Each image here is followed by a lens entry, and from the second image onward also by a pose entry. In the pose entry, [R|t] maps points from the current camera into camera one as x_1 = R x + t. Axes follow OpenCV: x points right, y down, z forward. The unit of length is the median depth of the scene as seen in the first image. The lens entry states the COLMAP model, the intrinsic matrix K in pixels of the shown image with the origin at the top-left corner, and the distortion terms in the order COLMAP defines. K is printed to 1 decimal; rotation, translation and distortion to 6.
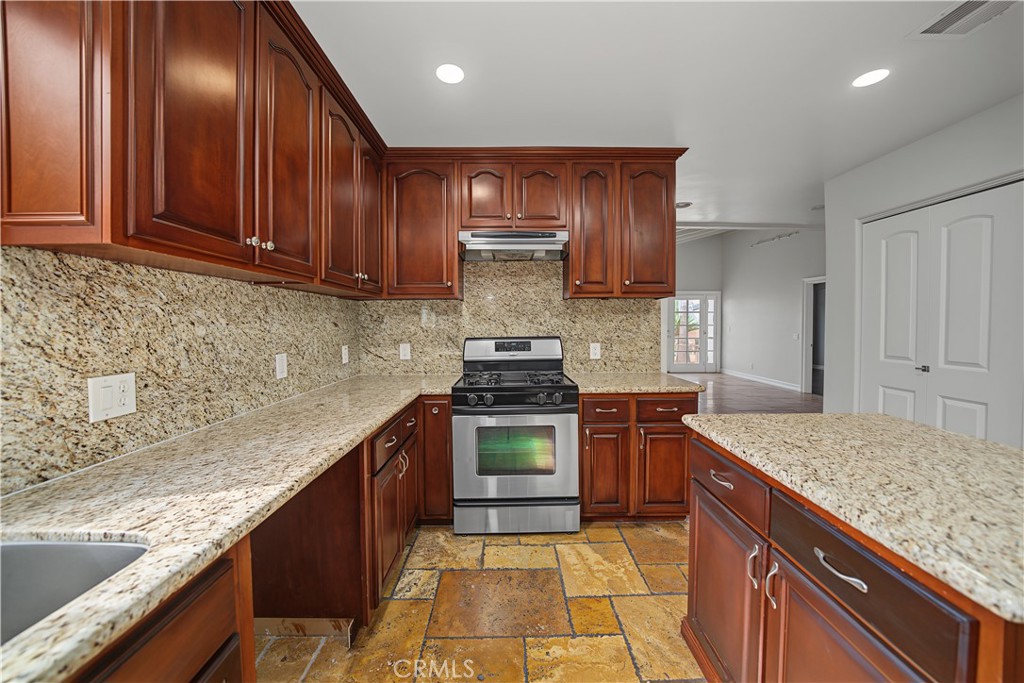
lens RADIAL K [[359.1, 0, 514.0], [0, 359.1, 329.9], [0, 0, 1]] dist [-0.023804, 0.000610]
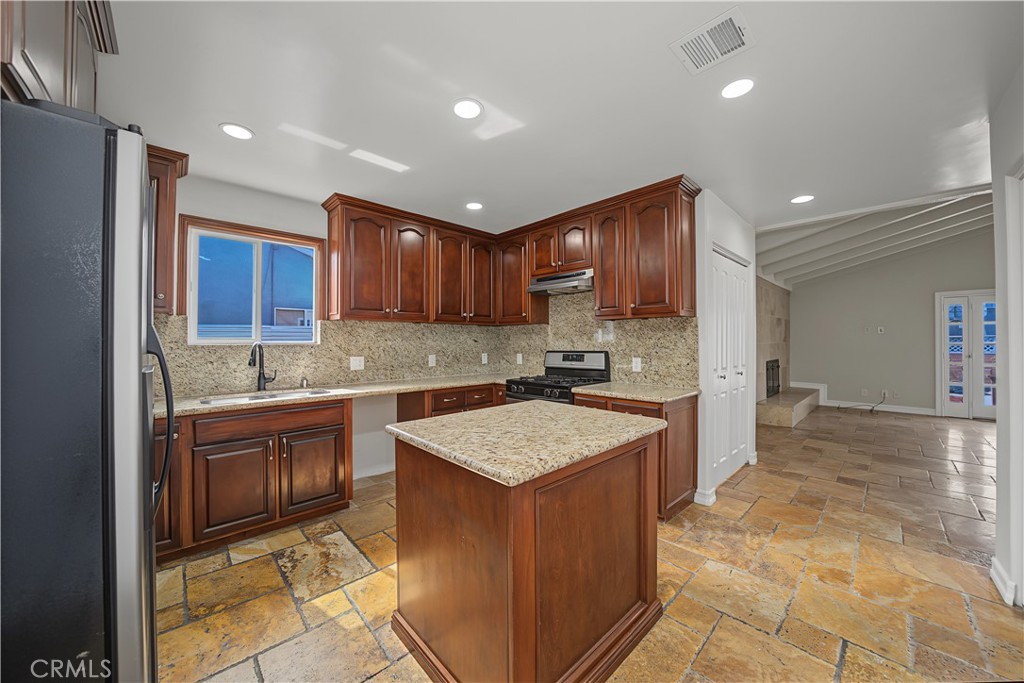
lens RADIAL K [[359.1, 0, 510.1], [0, 359.1, 337.9], [0, 0, 1]] dist [-0.023804, 0.000610]
pose [[0.678662, -0.004850, -0.734435, 1.643160], [-0.014228, 0.999704, -0.019749, 0.003709], [0.734313, 0.023853, 0.678392, -0.145670]]
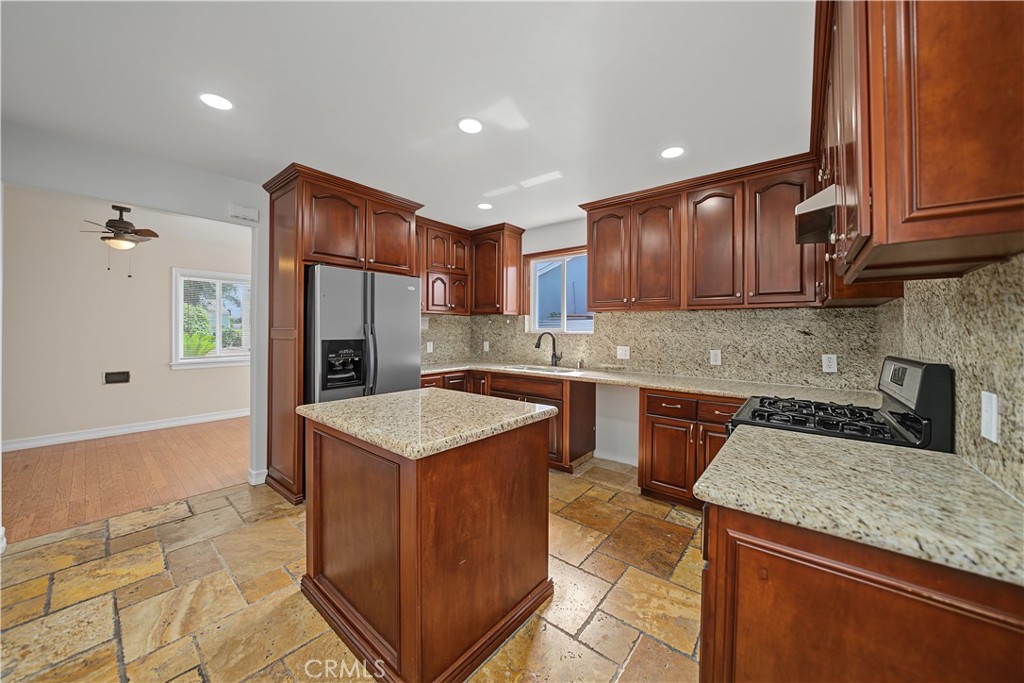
lens RADIAL K [[359.1, 0, 516.5], [0, 359.1, 330.1], [0, 0, 1]] dist [-0.023804, 0.000610]
pose [[-0.631287, -0.000986, -0.775549, 1.605819], [-0.020756, 0.999662, 0.015624, -0.041321], [0.775272, 0.025960, -0.631094, 1.773170]]
